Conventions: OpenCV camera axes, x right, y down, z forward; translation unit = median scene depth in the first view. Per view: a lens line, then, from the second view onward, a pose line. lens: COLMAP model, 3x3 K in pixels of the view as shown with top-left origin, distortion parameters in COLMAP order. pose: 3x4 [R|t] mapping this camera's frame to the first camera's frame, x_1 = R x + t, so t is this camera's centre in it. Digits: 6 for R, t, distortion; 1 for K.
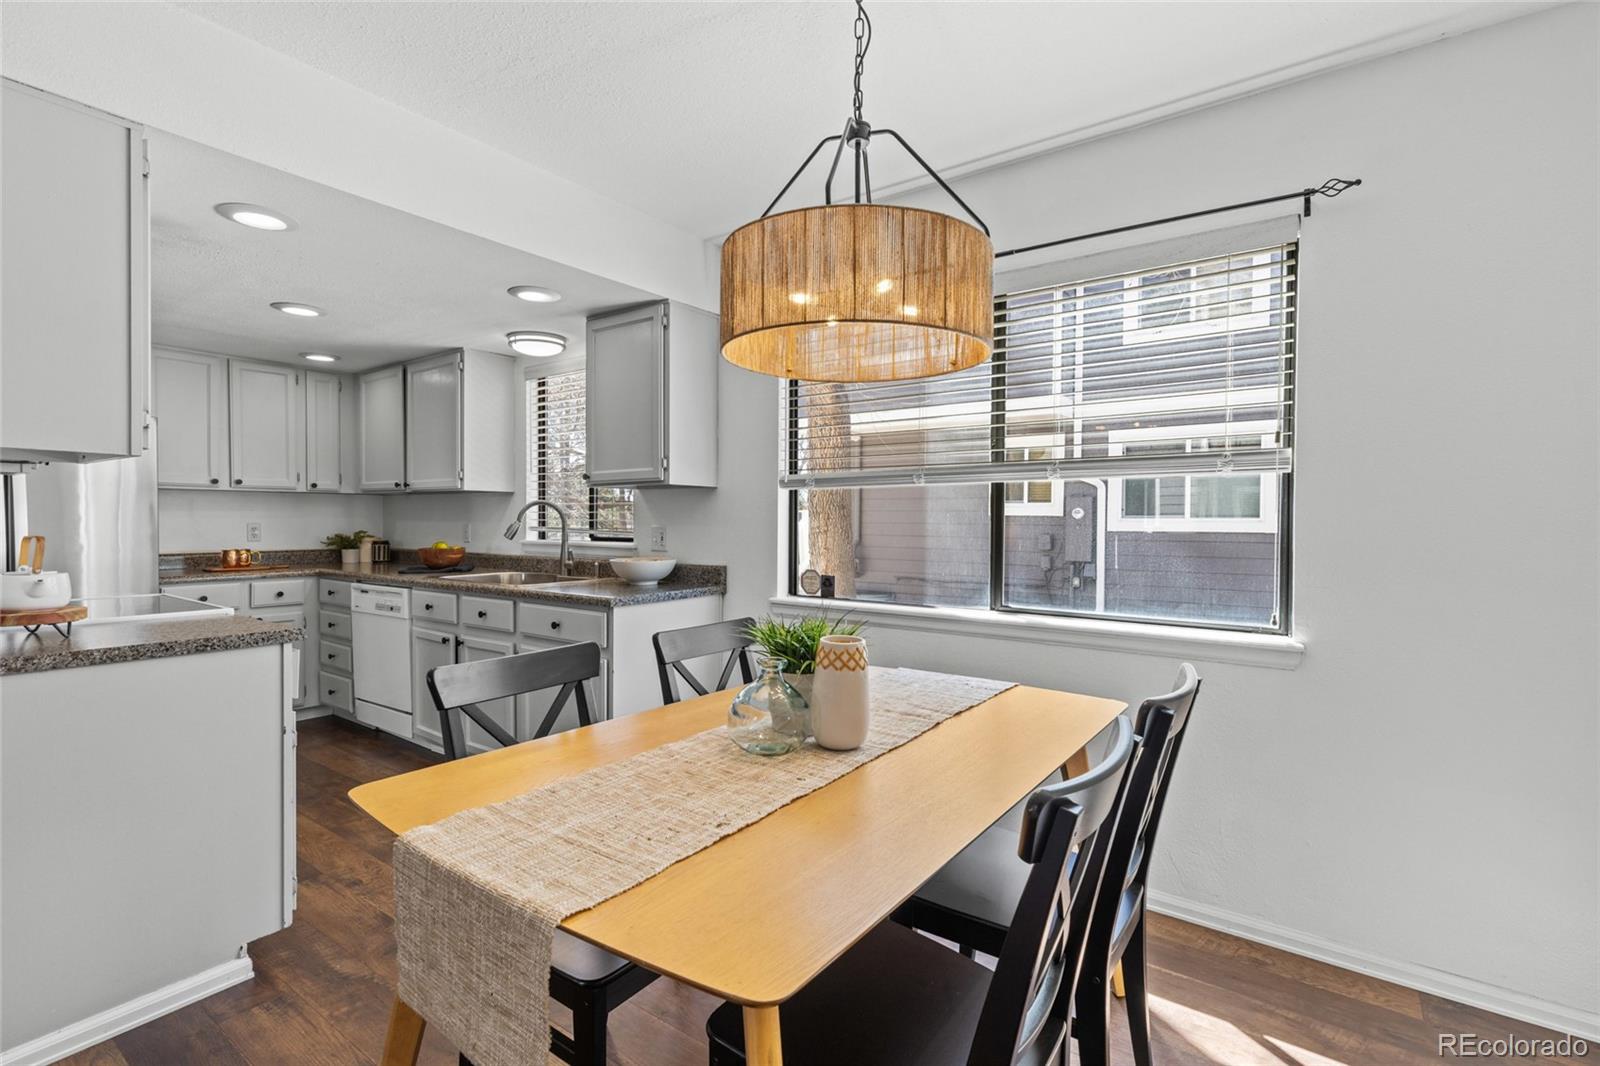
lens RADIAL K [[720.5, 0, 802.3], [0, 720.5, 529.0], [0, 0, 1]] dist [0.001561, -0.002403]
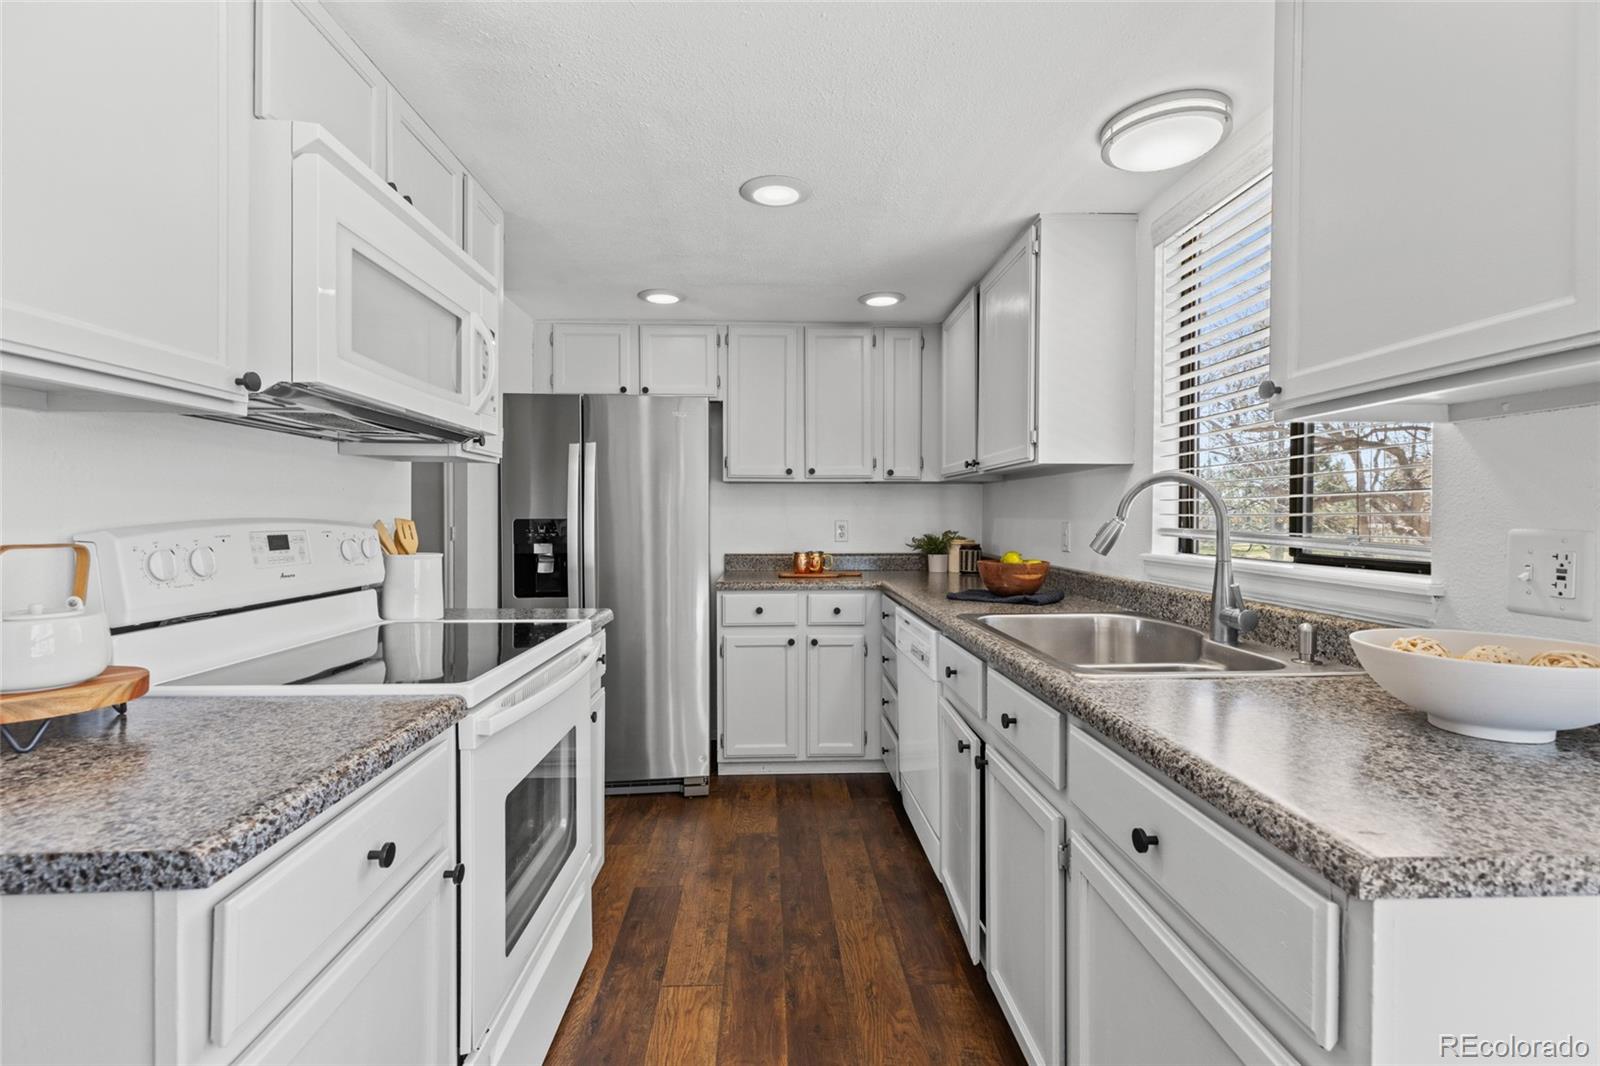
lens RADIAL K [[720.5, 0, 803.4], [0, 720.5, 525.9], [0, 0, 1]] dist [0.001561, -0.002403]
pose [[0.621120, 0.007989, -0.783675, -0.130025], [-0.010132, 0.999946, 0.002164, -0.003407], [0.783650, 0.006596, 0.621167, 0.473649]]
